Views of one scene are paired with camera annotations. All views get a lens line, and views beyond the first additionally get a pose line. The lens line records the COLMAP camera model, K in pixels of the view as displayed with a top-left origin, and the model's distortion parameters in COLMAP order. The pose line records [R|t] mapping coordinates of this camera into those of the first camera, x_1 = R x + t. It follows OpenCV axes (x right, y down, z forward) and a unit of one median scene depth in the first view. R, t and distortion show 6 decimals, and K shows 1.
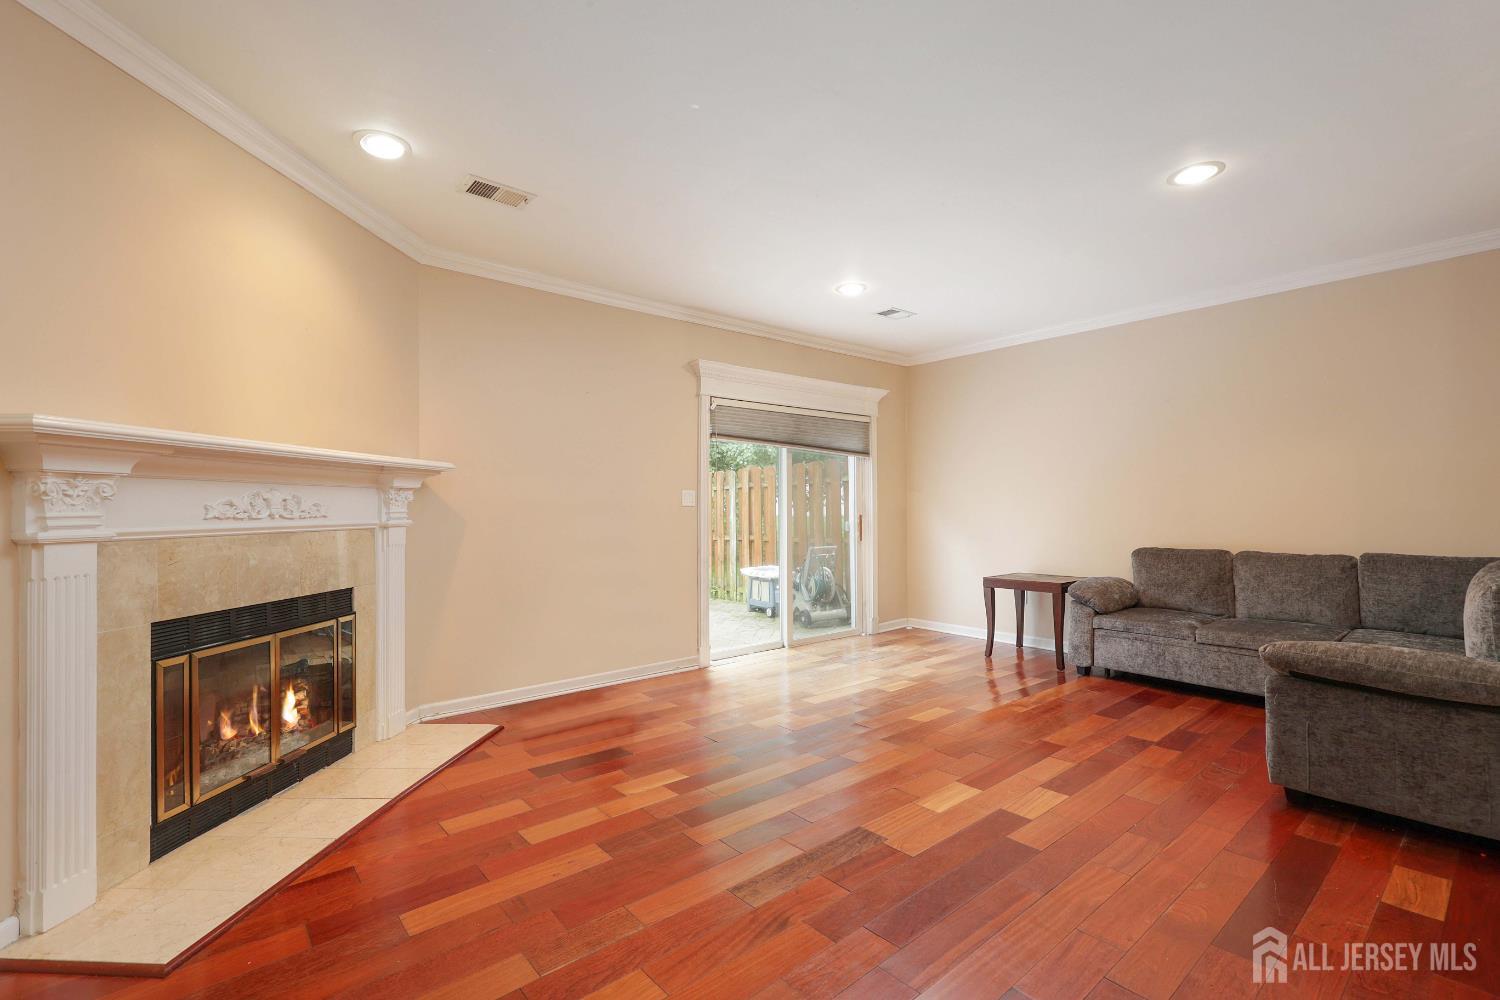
lens RADIAL K [[672.0, 0, 750.0], [0, 672.0, 500.0], [0, 0, 1]] dist [0.001429, 0.000113]
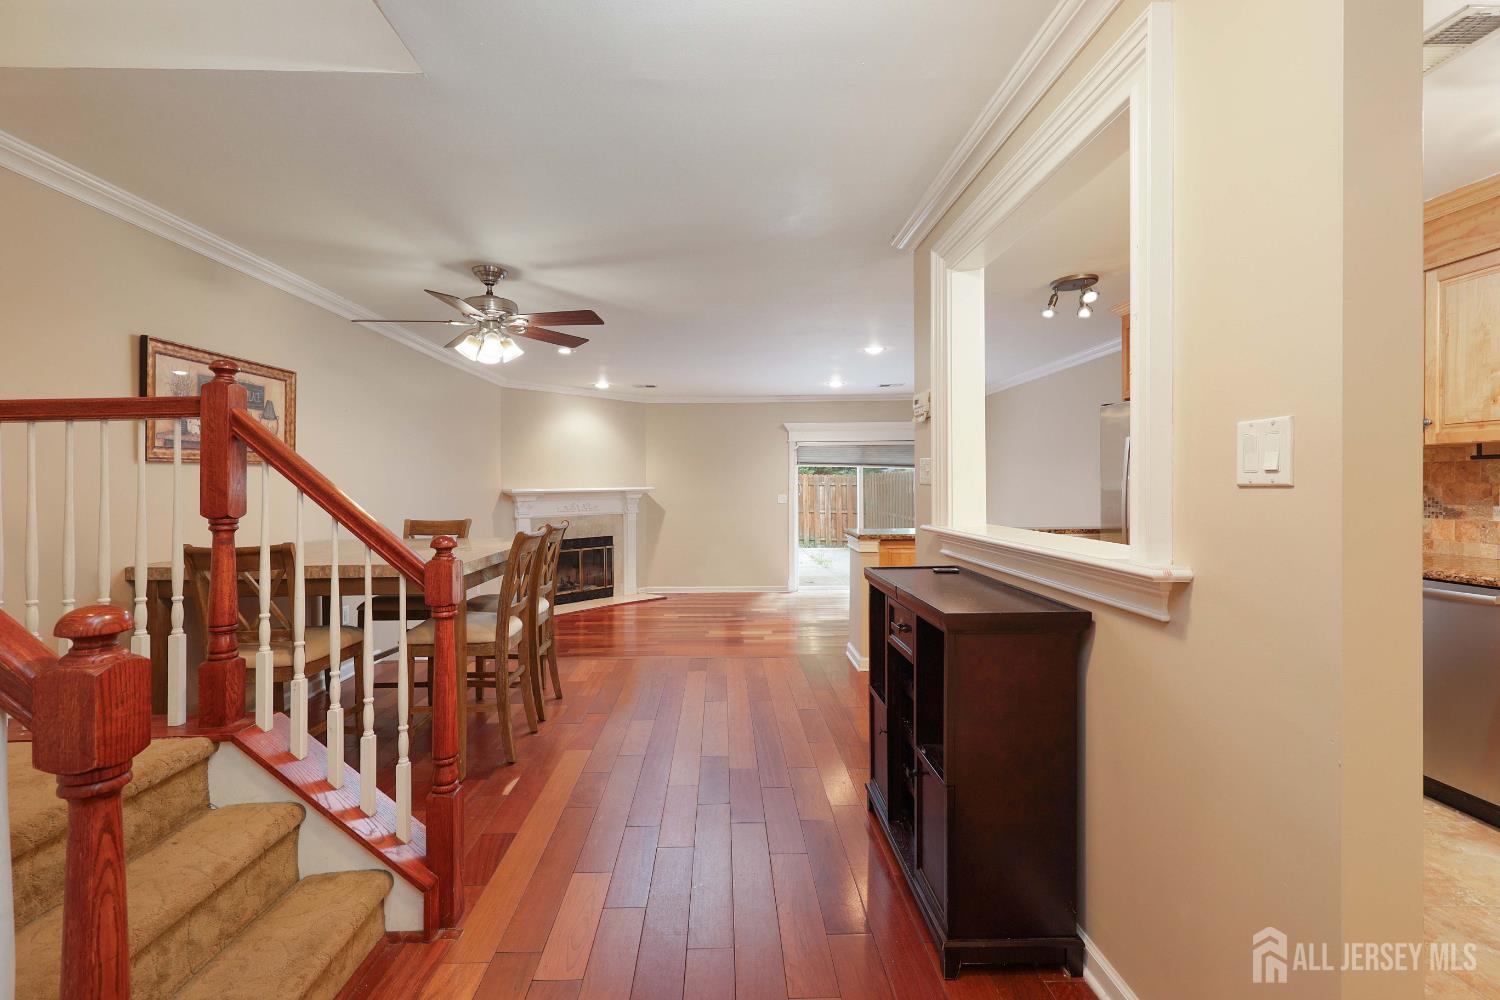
lens RADIAL K [[662.6, 0, 732.0], [0, 662.6, 488.3], [0, 0, 1]] dist [0.000999, -0.000174]
pose [[0.776144, 0.000345, -0.630556, 1.671922], [0.013816, 0.999750, 0.017553, -0.115722], [0.630405, -0.022336, 0.775945, -0.868841]]
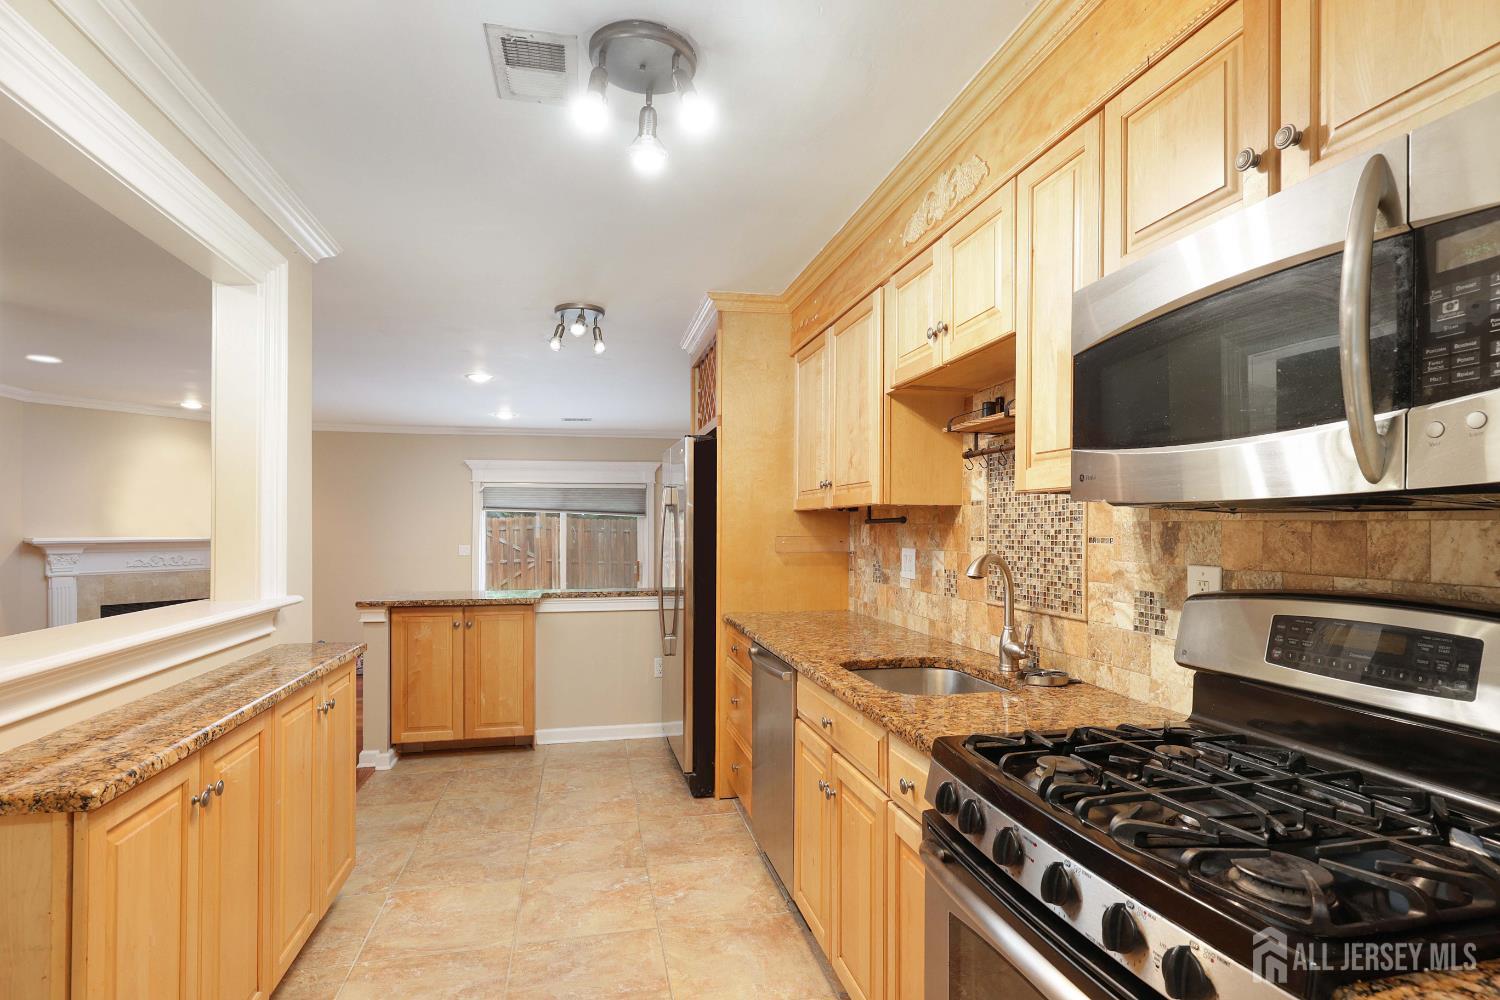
lens RADIAL K [[759.5, 0, 750.5], [0, 759.5, 522.7], [0, 0, 1]] dist [0.000916, 0.000230]
pose [[0.890555, 0.001129, -0.454874, 2.268490], [0.002590, 0.999968, 0.007551, -0.136178], [0.454869, -0.007903, 0.890524, -0.433922]]
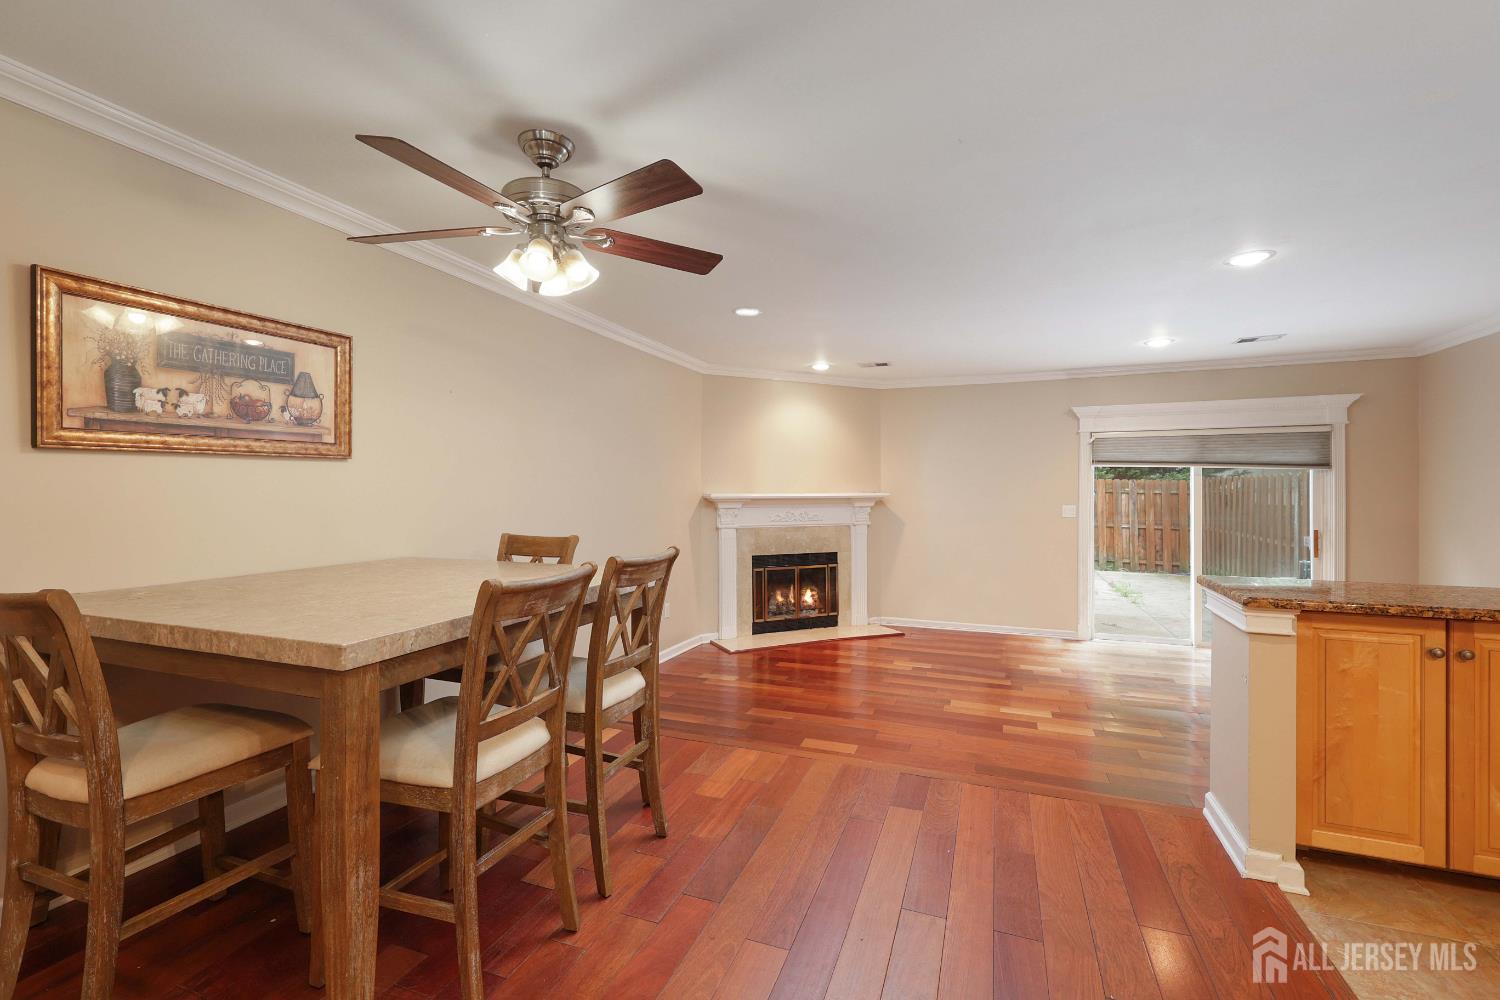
lens RADIAL K [[644.9, 0, 741.3], [0, 644.9, 483.8], [0, 0, 1]] dist [-0.000016, 0.000006]
pose [[0.474076, -0.005552, -0.880467, 1.295509], [0.008427, 0.999963, -0.001767, -0.107006], [0.880444, -0.006582, 0.474105, -0.327962]]
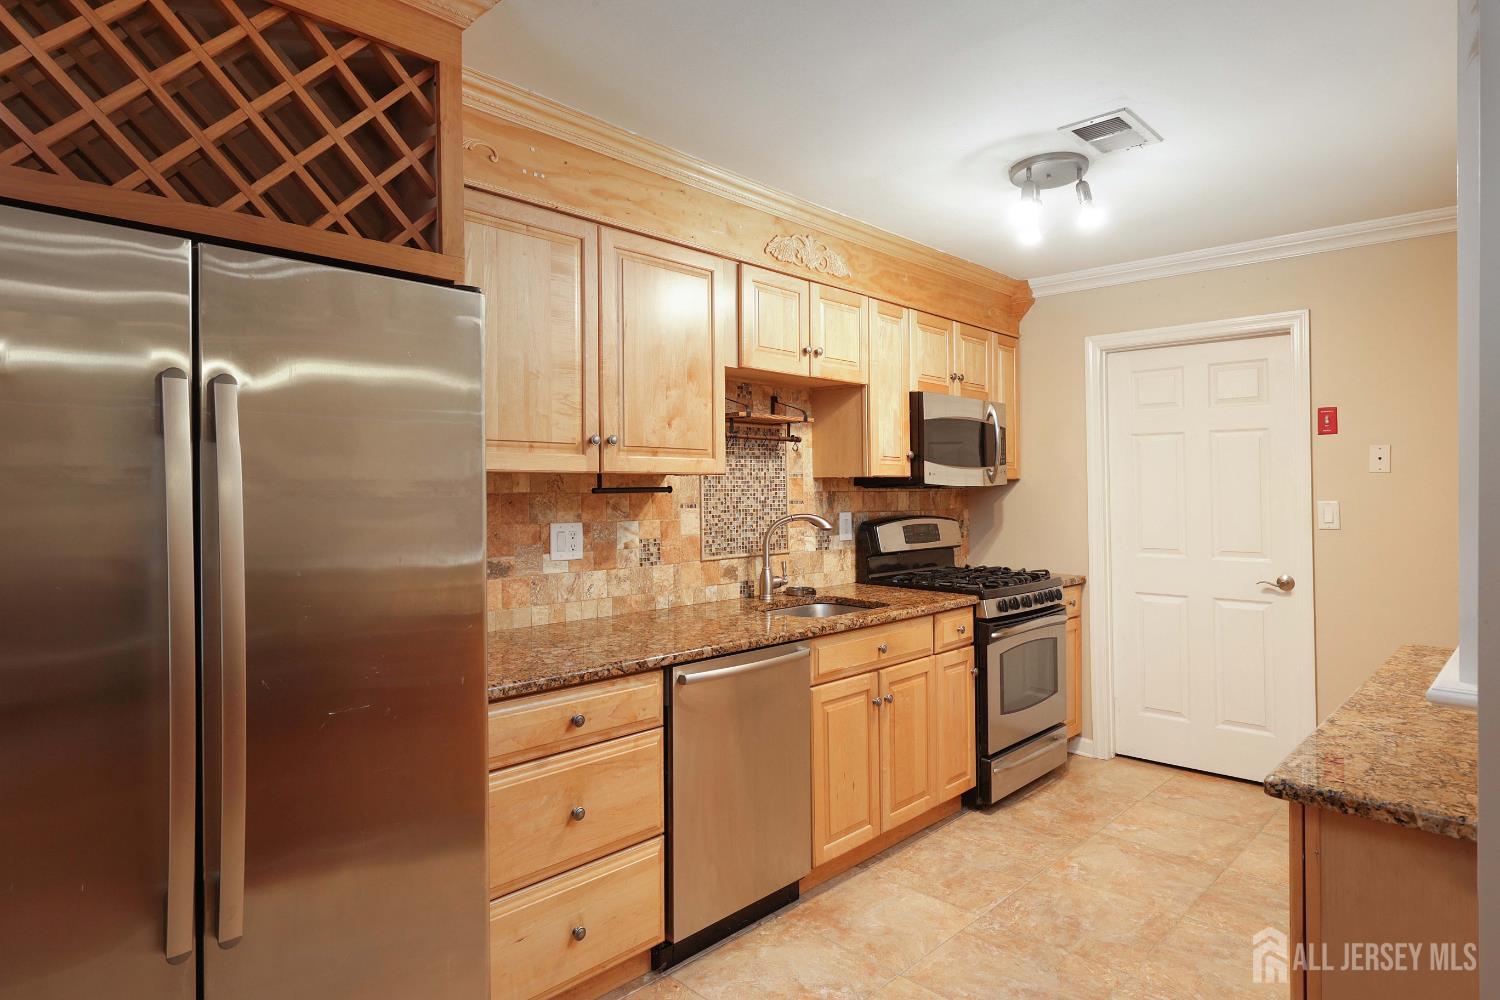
lens RADIAL K [[862.2, 0, 738.5], [0, 862.2, 462.1], [0, 0, 1]] dist [0.000411, -0.000225]
pose [[-0.107845, 0.026797, 0.993806, 0.898669], [-0.016891, 0.999443, -0.028782, -0.136488], [-0.994024, -0.019890, -0.107332, 0.583700]]
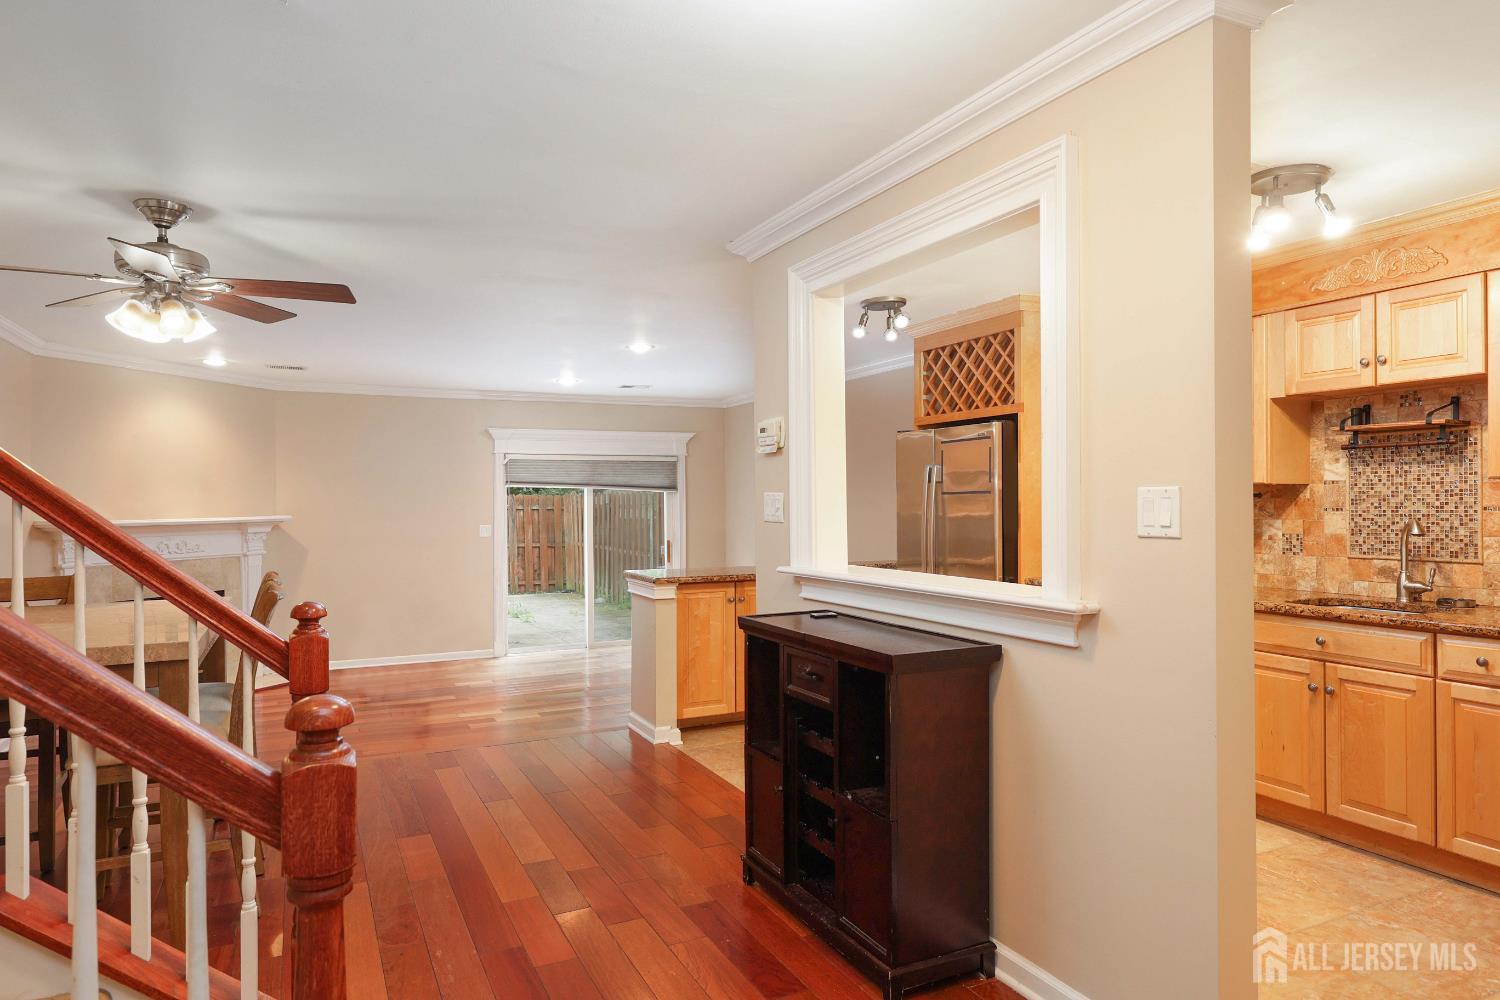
lens RADIAL K [[910.4, 0, 750.0], [0, 910.4, 500.0], [0, 0, 1]] dist [0.000339, 0.001240]
pose [[0.971192, -0.002759, -0.238281, 1.522467], [0.005603, 0.999921, 0.011260, -0.146086], [0.238231, -0.012270, 0.971131, -1.145093]]
